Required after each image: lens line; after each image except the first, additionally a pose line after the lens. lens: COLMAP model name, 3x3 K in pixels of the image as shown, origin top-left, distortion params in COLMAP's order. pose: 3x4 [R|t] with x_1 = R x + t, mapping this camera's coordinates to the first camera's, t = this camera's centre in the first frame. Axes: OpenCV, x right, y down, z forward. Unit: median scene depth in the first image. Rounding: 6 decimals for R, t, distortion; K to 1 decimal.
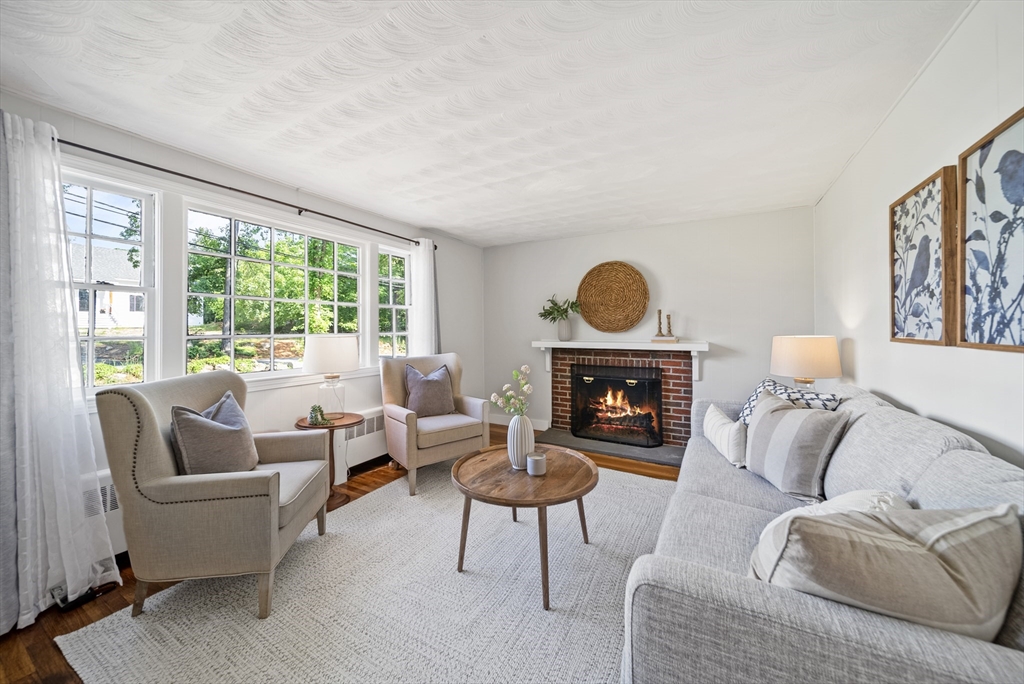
lens RADIAL K [[372.6, 0, 515.1], [0, 372.6, 328.6], [0, 0, 1]] dist [-0.001051, -0.000140]
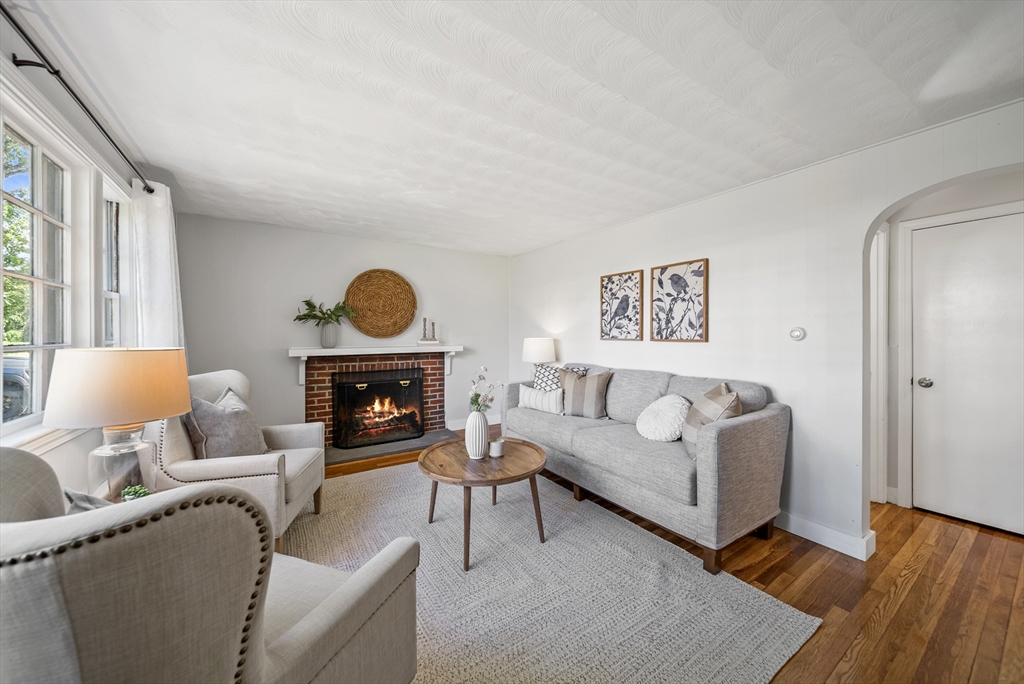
lens RADIAL K [[366.8, 0, 515.4], [0, 366.8, 338.0], [0, 0, 1]] dist [-0.000482, -0.000051]
pose [[0.458073, -0.011021, 0.888846, -0.683558], [0.001327, 0.999931, 0.011714, -0.001157], [-0.888913, -0.004186, 0.458056, 0.292135]]
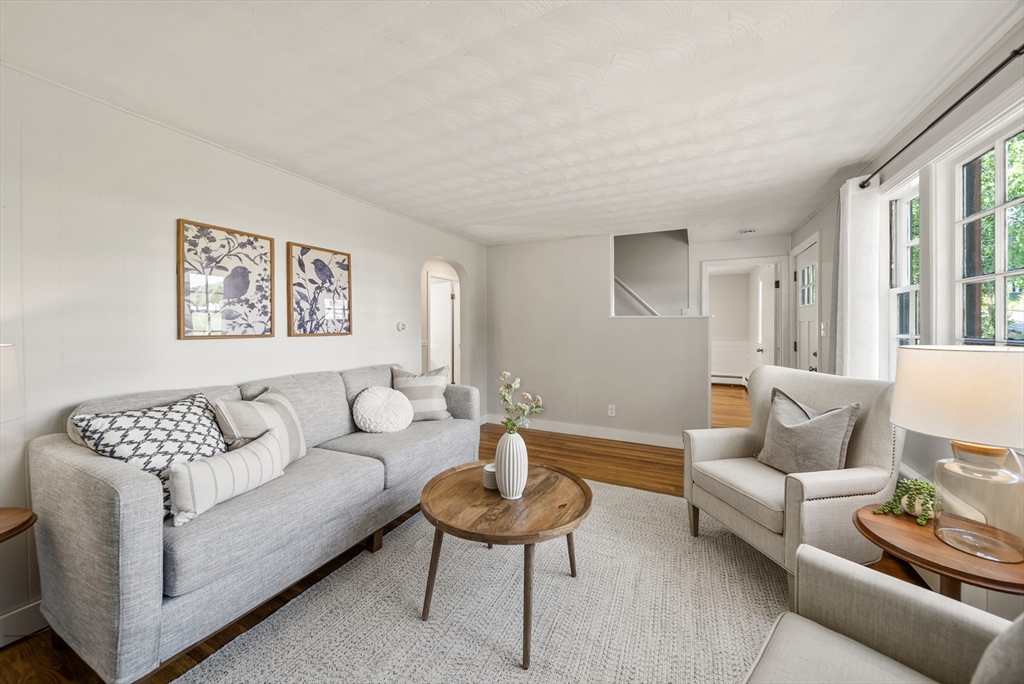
lens RADIAL K [[366.8, 0, 515.4], [0, 366.8, 338.0], [0, 0, 1]] dist [-0.000482, -0.000051]
pose [[-0.998333, 0.006071, -0.057391, 0.037985], [0.004203, 0.999459, 0.032616, -0.000797], [0.057558, 0.032321, -0.997819, 1.356280]]
